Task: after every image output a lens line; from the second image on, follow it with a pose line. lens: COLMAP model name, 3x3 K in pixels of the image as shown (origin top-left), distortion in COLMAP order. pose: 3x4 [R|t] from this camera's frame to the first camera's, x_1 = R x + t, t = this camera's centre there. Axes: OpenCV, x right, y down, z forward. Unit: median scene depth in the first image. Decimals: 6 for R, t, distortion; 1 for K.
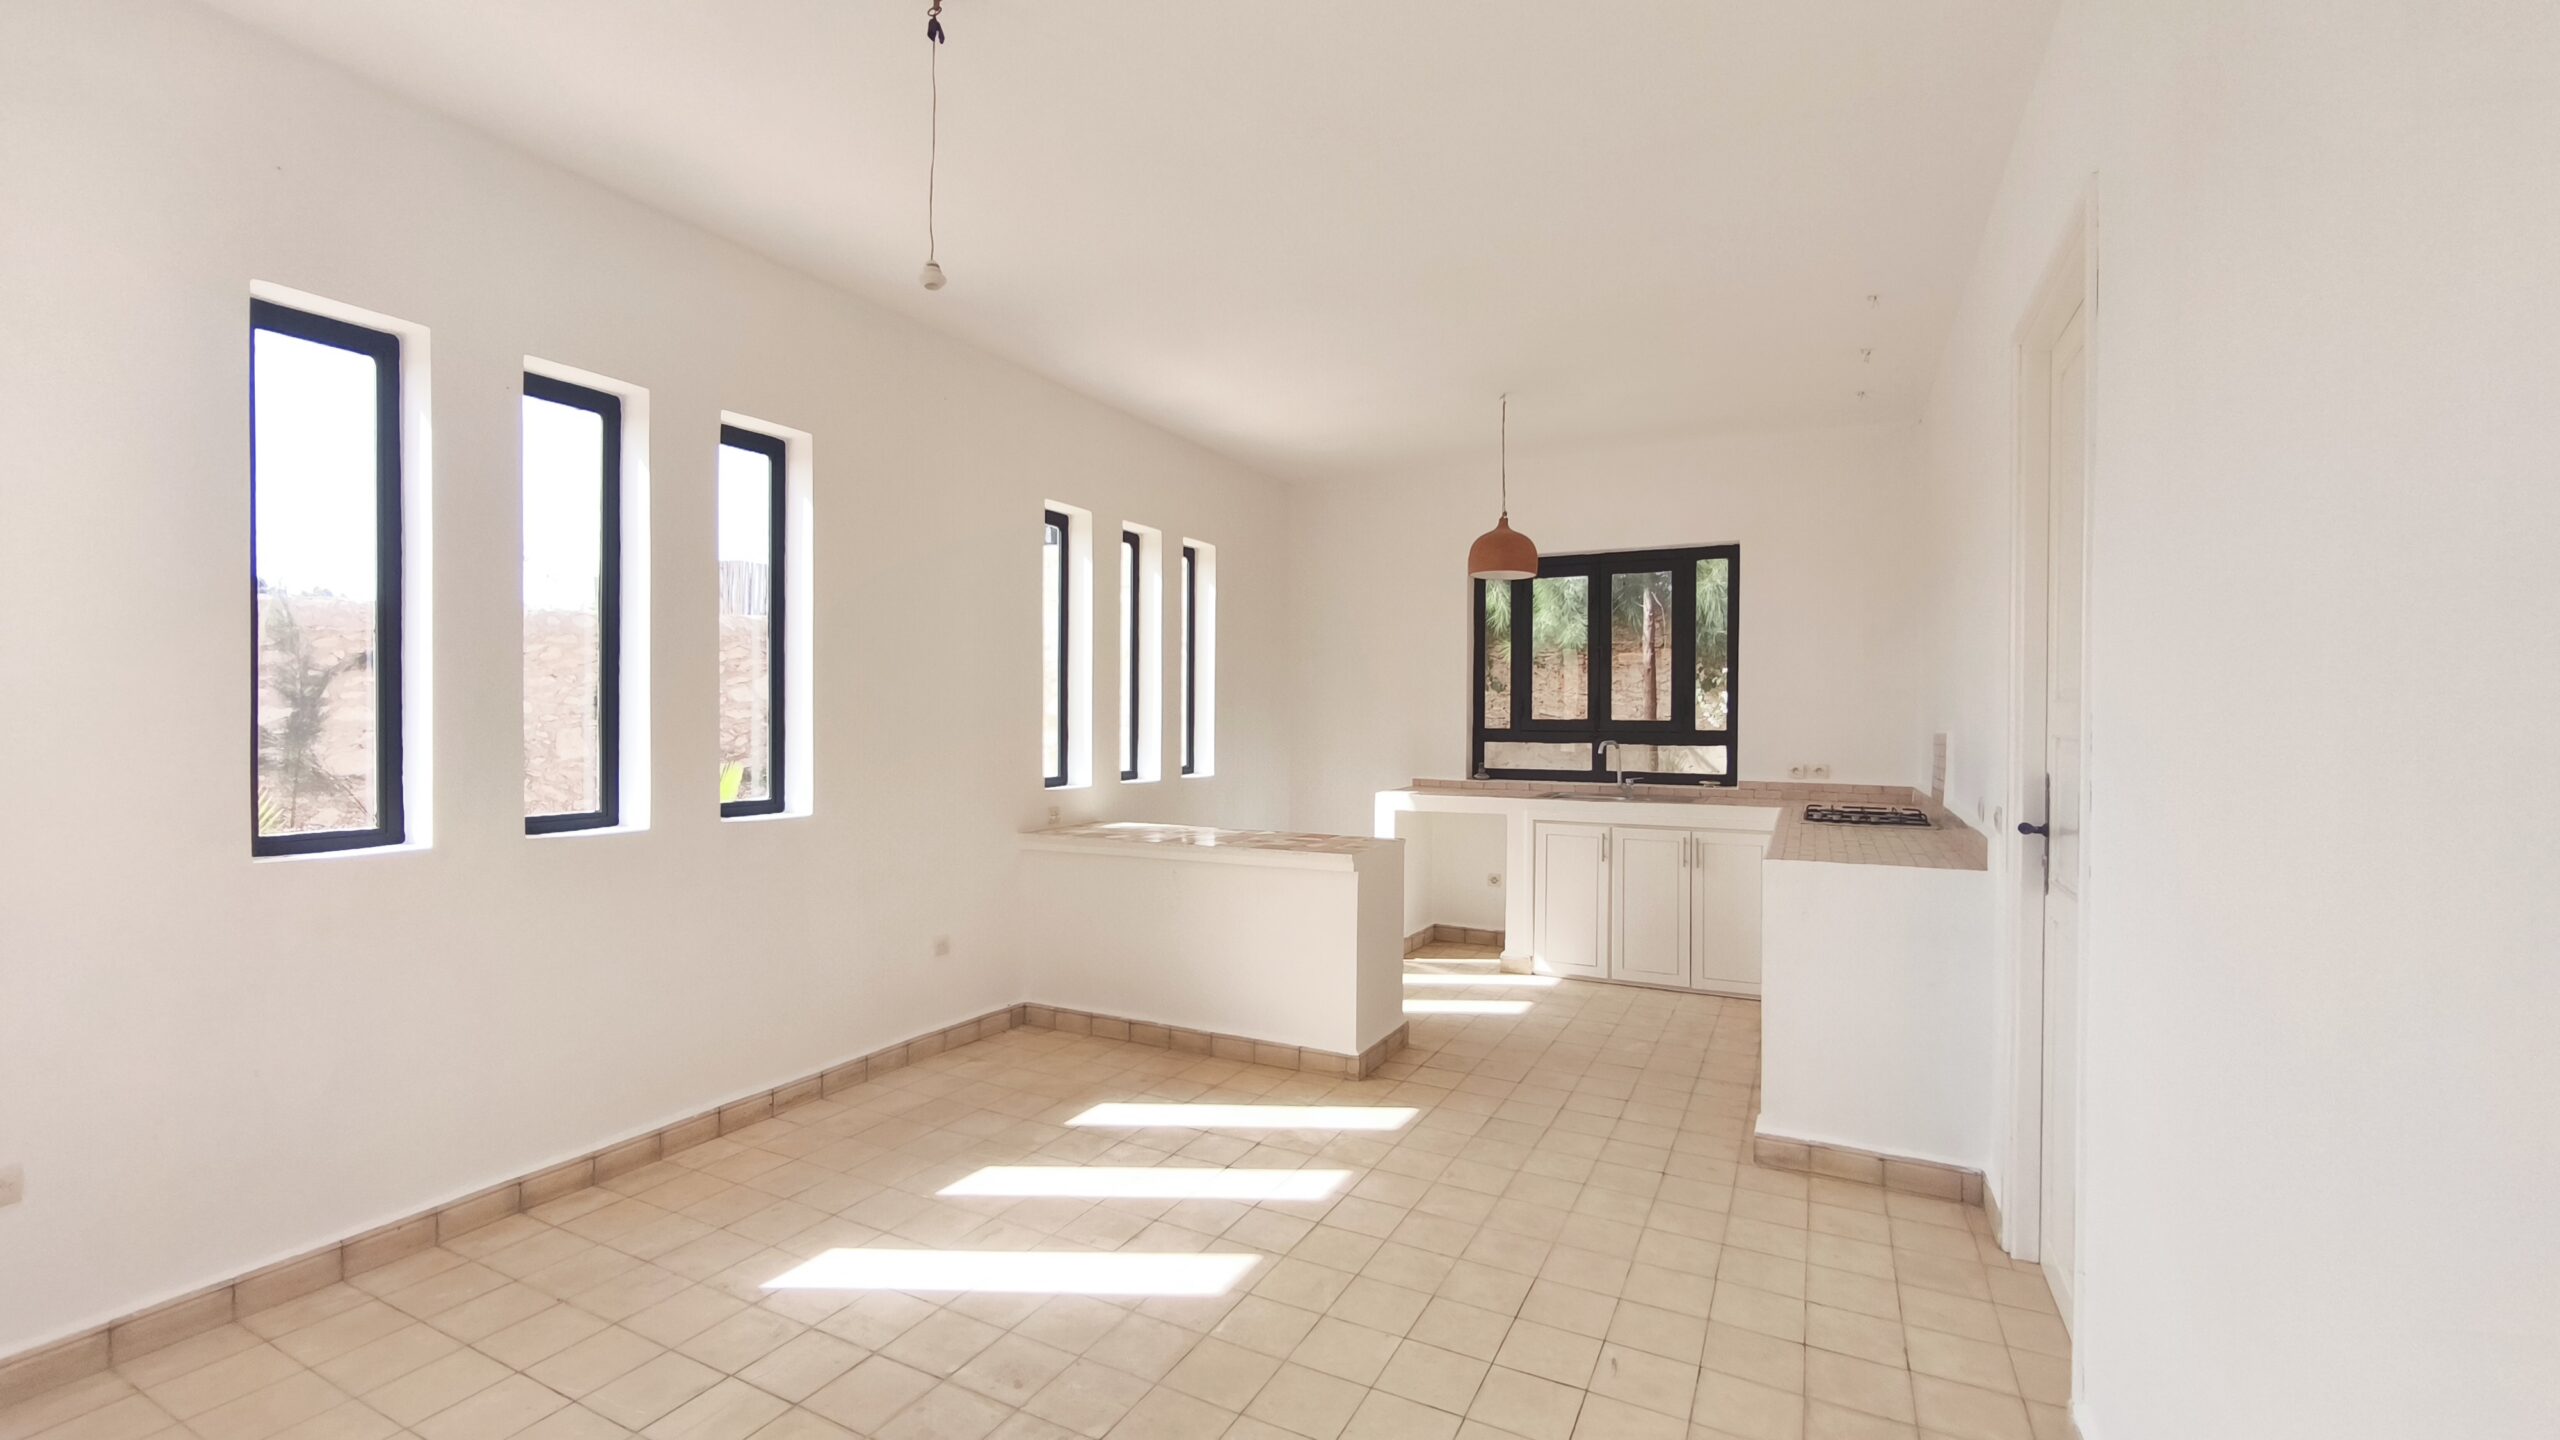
lens RADIAL K [[1069.0, 0, 1277.0], [0, 1069.0, 722.3], [0, 0, 1]] dist [-0.006784, -0.000278]
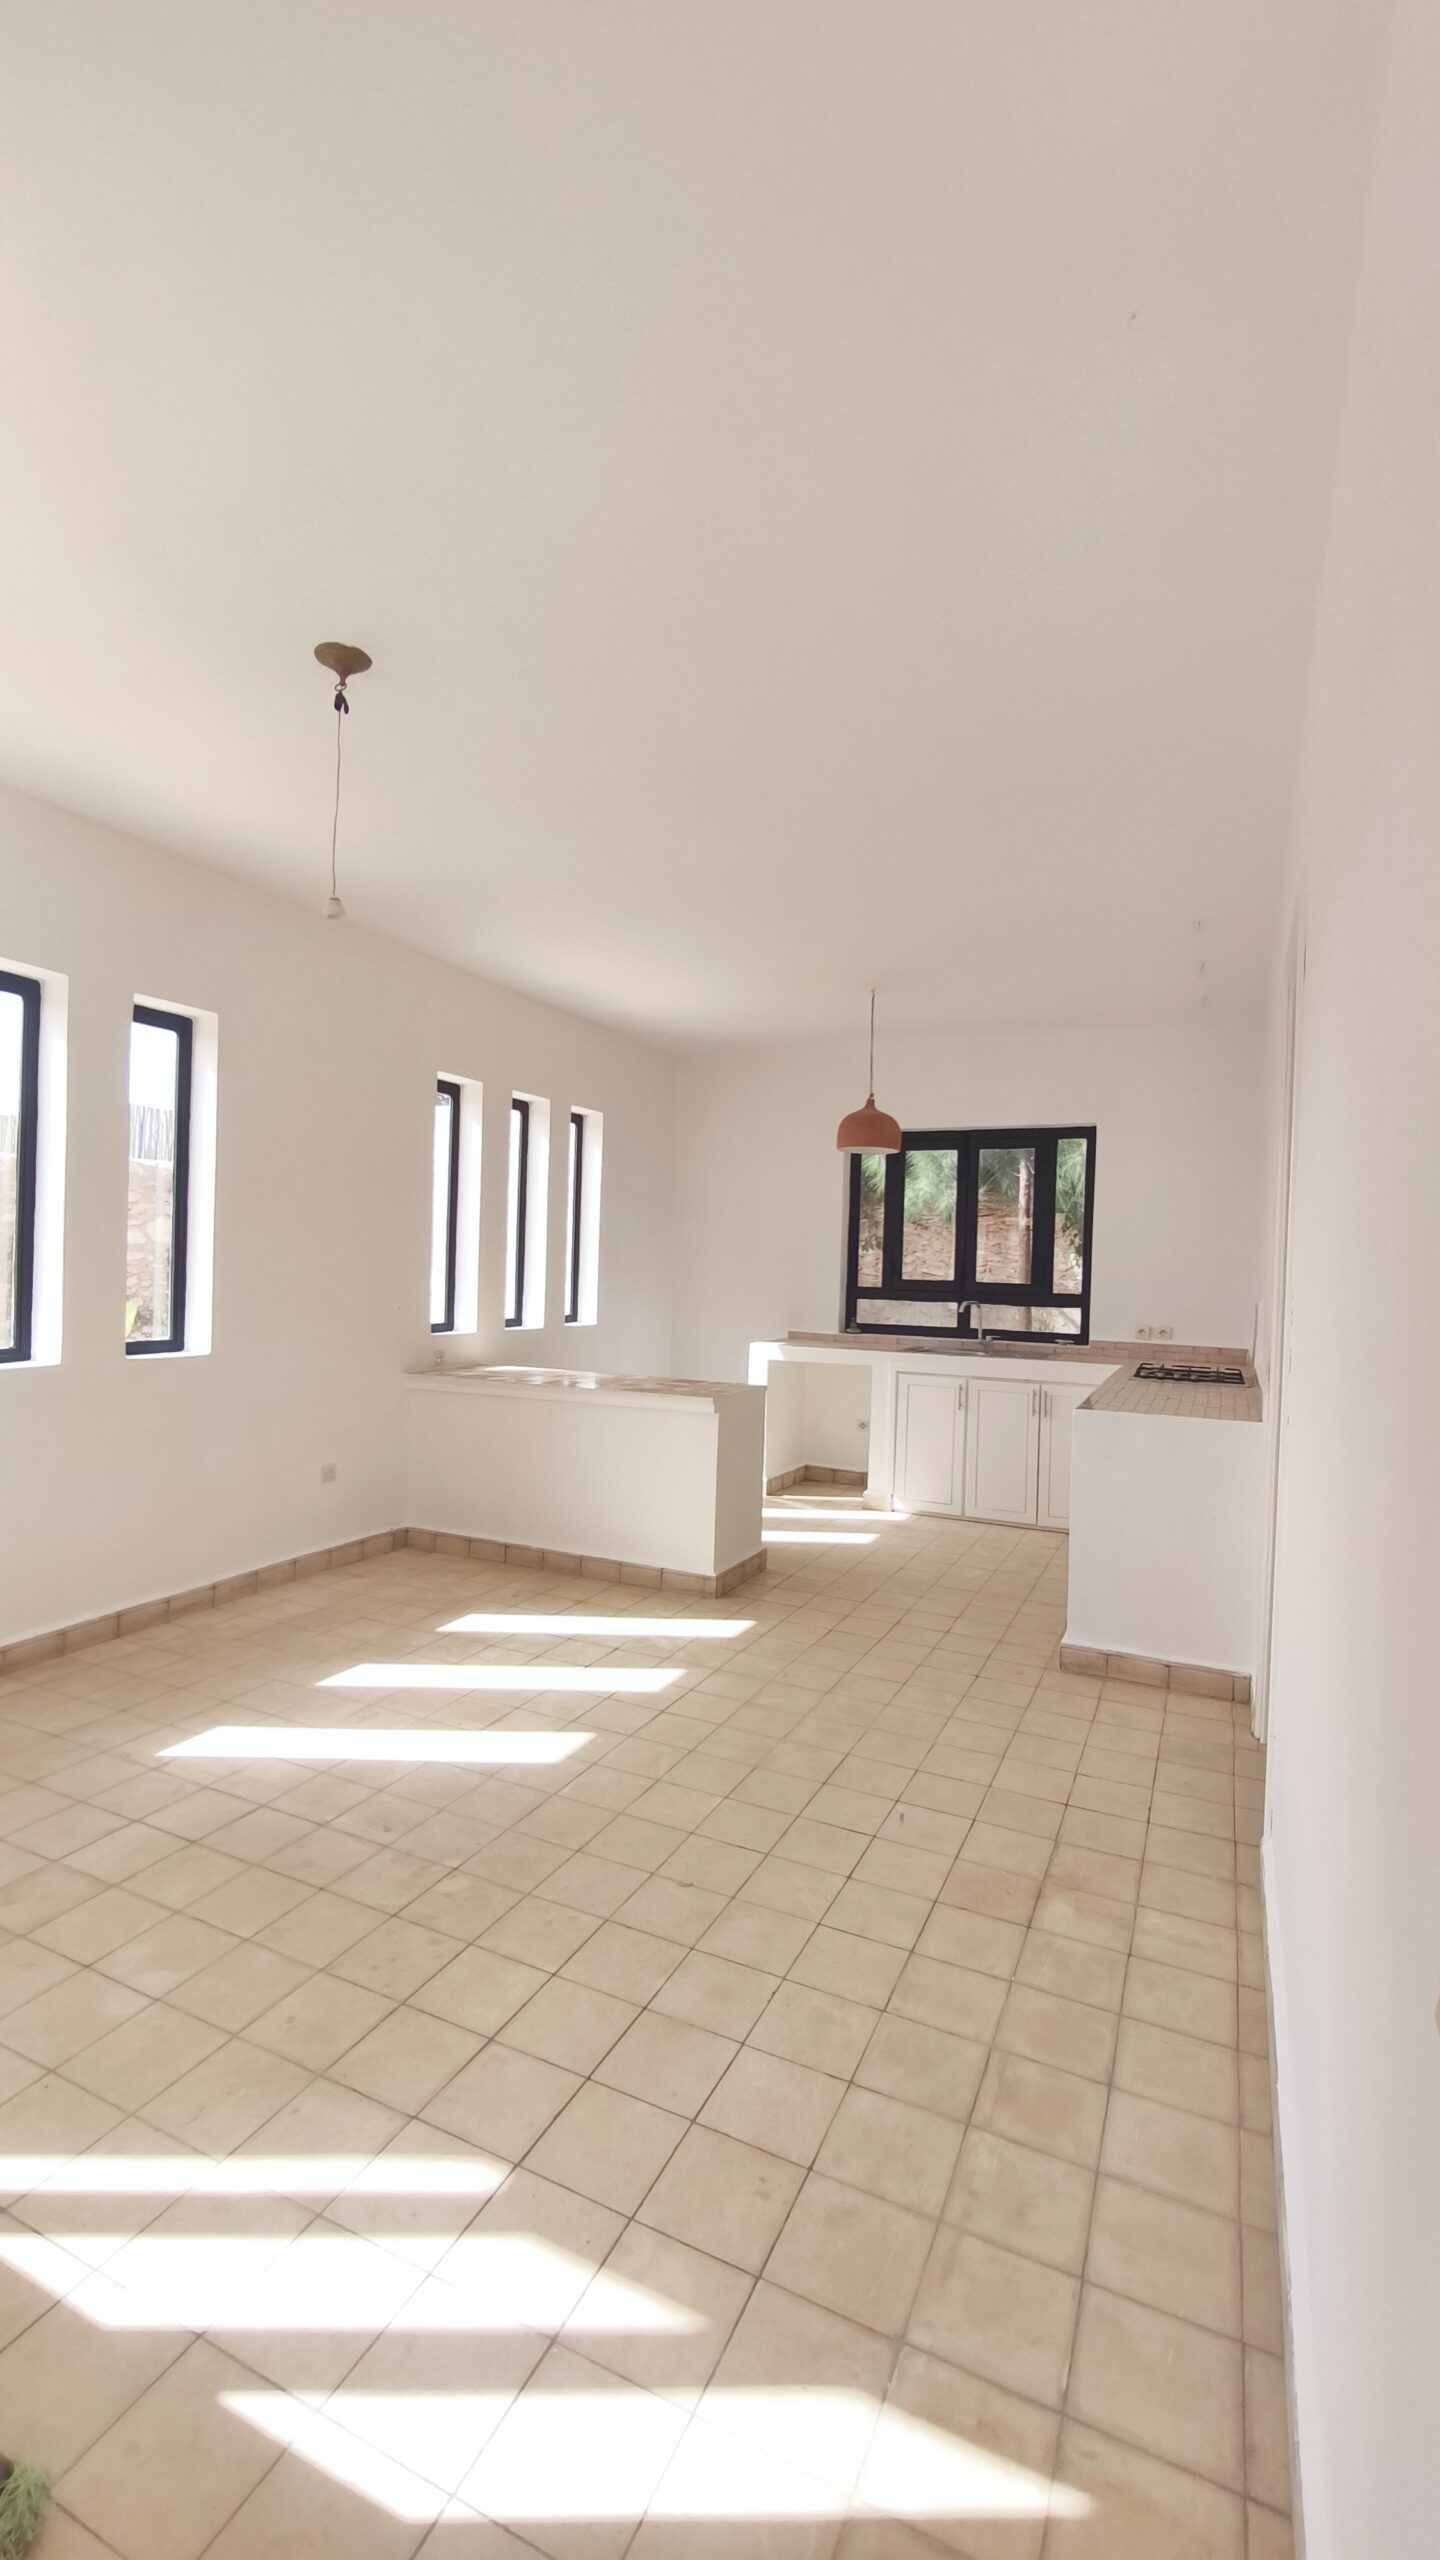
lens RADIAL K [[1069.0, 0, 834.2], [0, 1069.0, 1293.3], [0, 0, 1]] dist [-0.006784, -0.000278]
pose [[0.990478, 0.029794, 0.134409, 0.043142], [-0.032716, 0.999273, 0.019583, -0.013951], [-0.133727, -0.023793, 0.990732, -0.137658]]
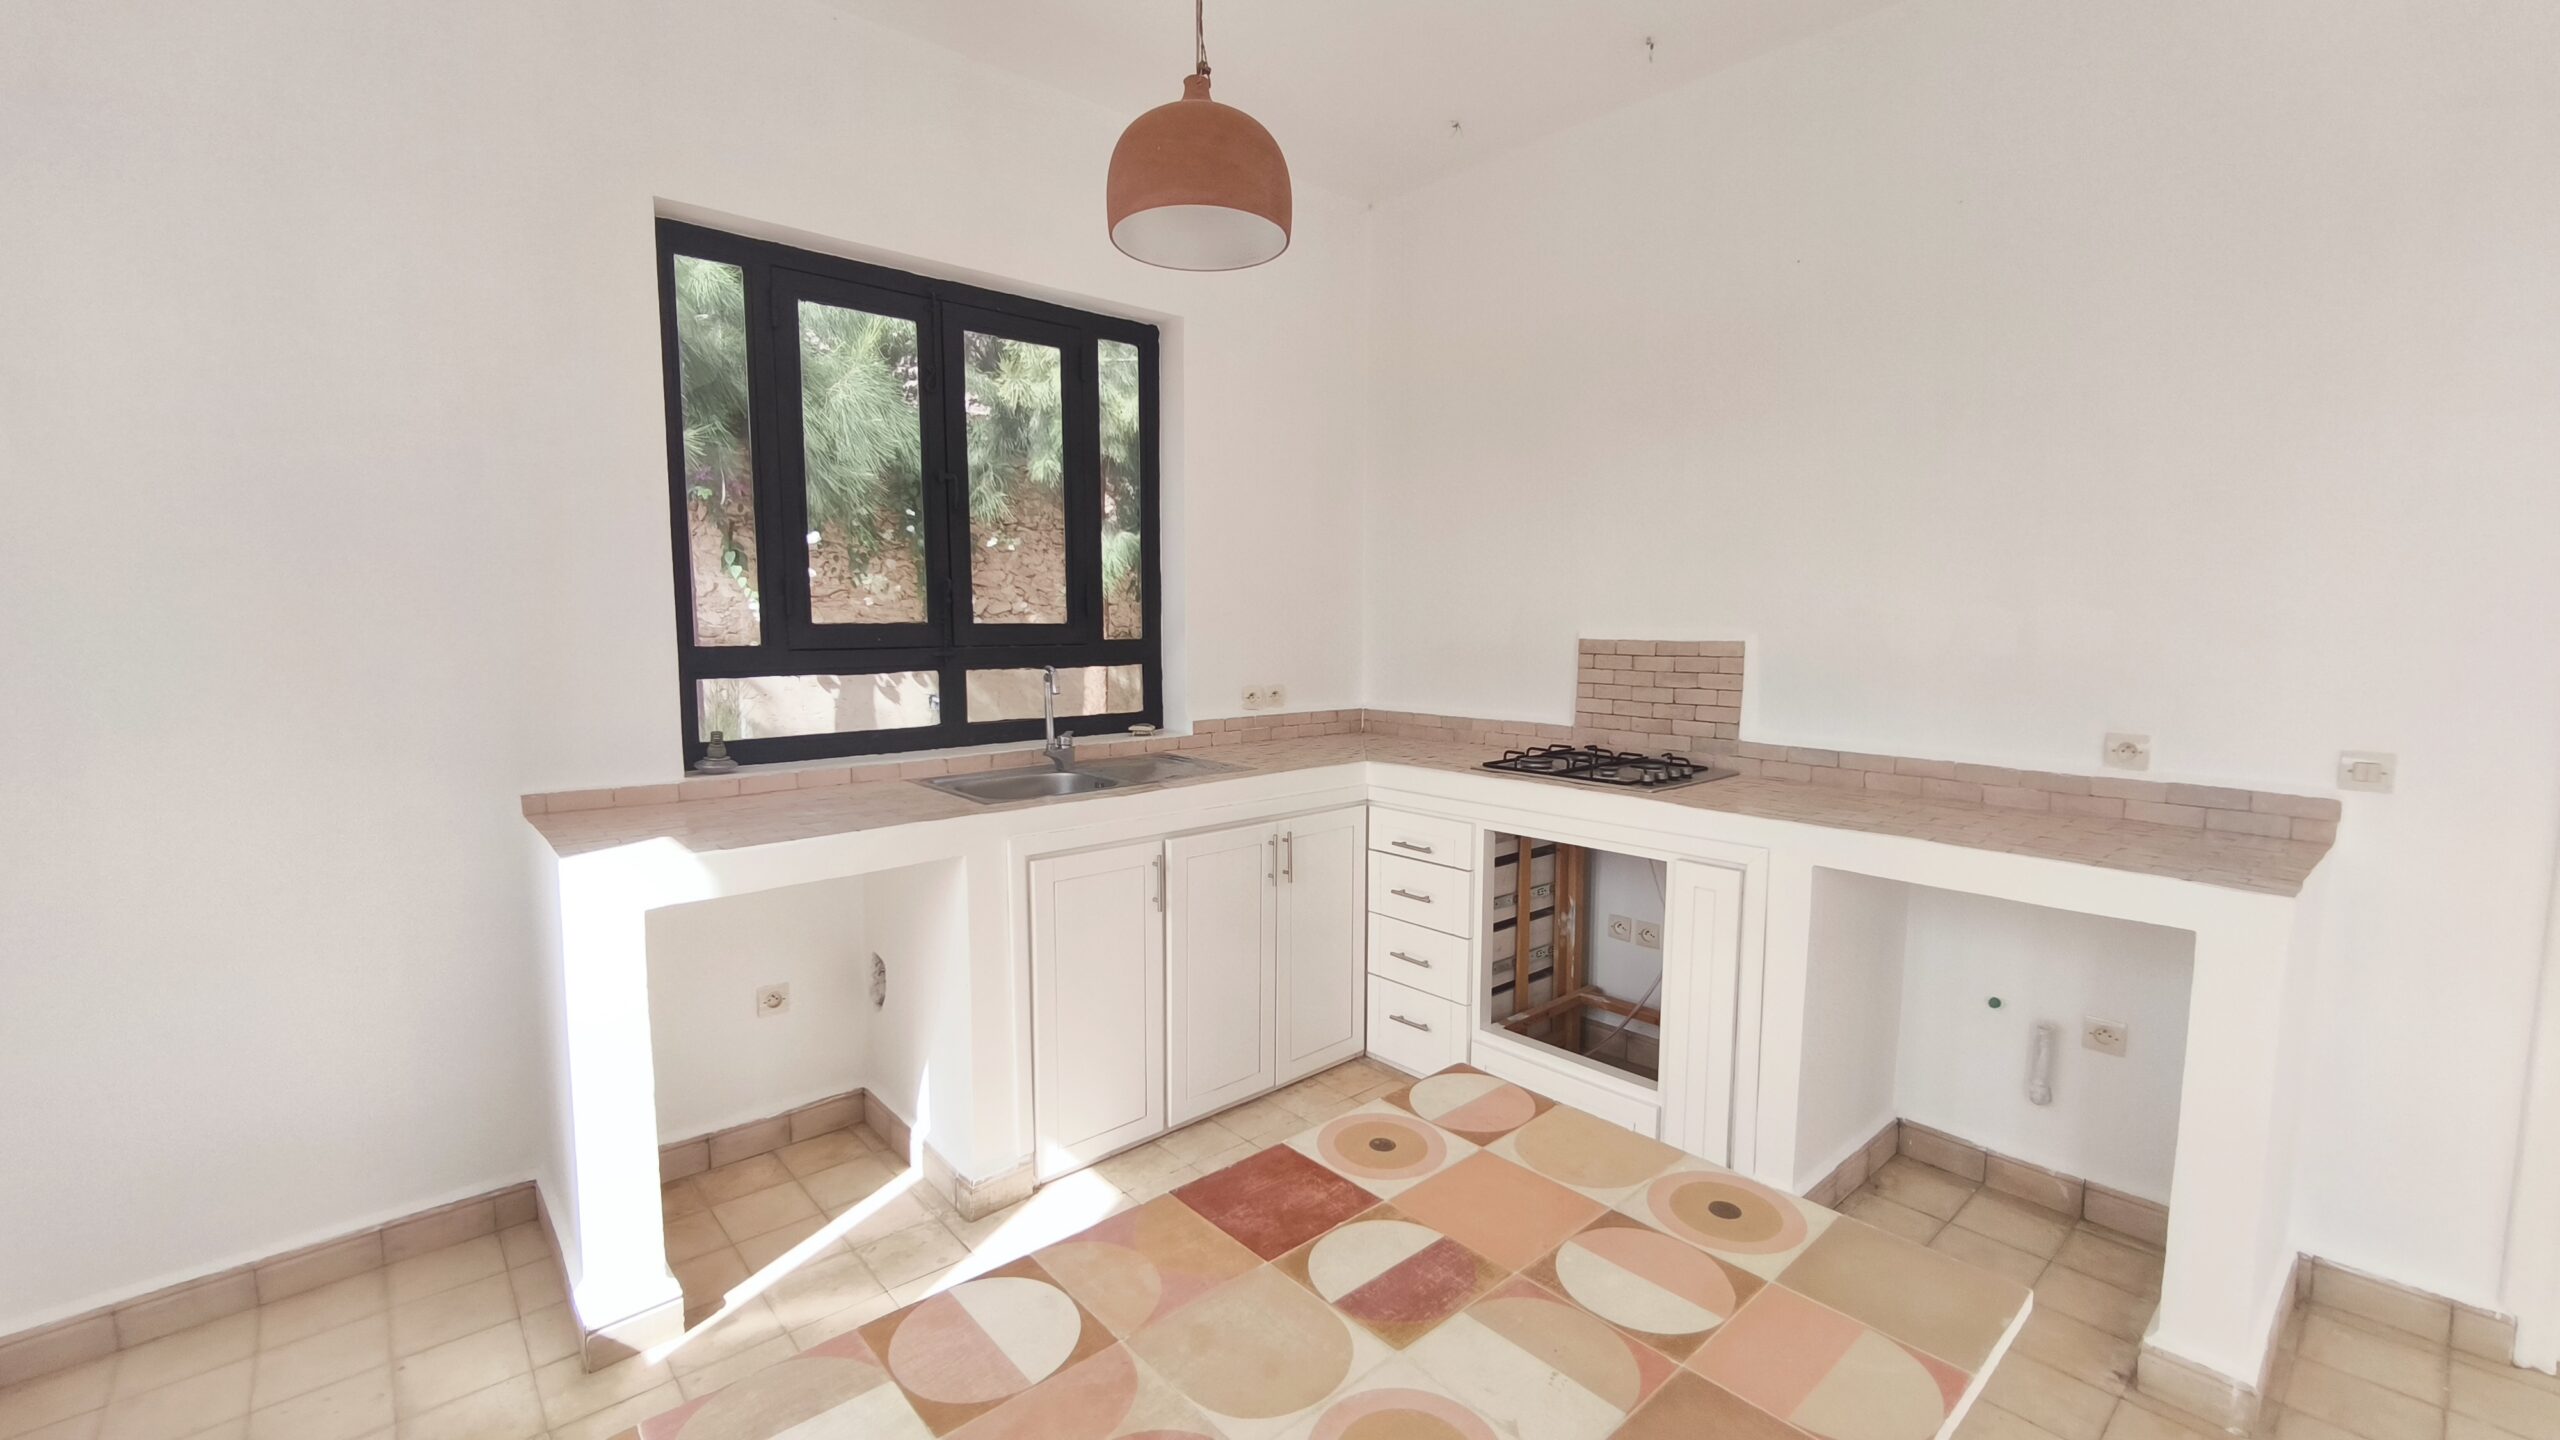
lens RADIAL K [[1069.0, 0, 1284.2], [0, 1069.0, 729.4], [0, 0, 1]] dist [-0.006784, -0.000278]
pose [[0.350087, -0.104809, 0.930835, -0.234184], [-0.001181, 0.993670, 0.112328, -0.018598], [-0.936716, -0.040424, 0.347748, 1.390919]]
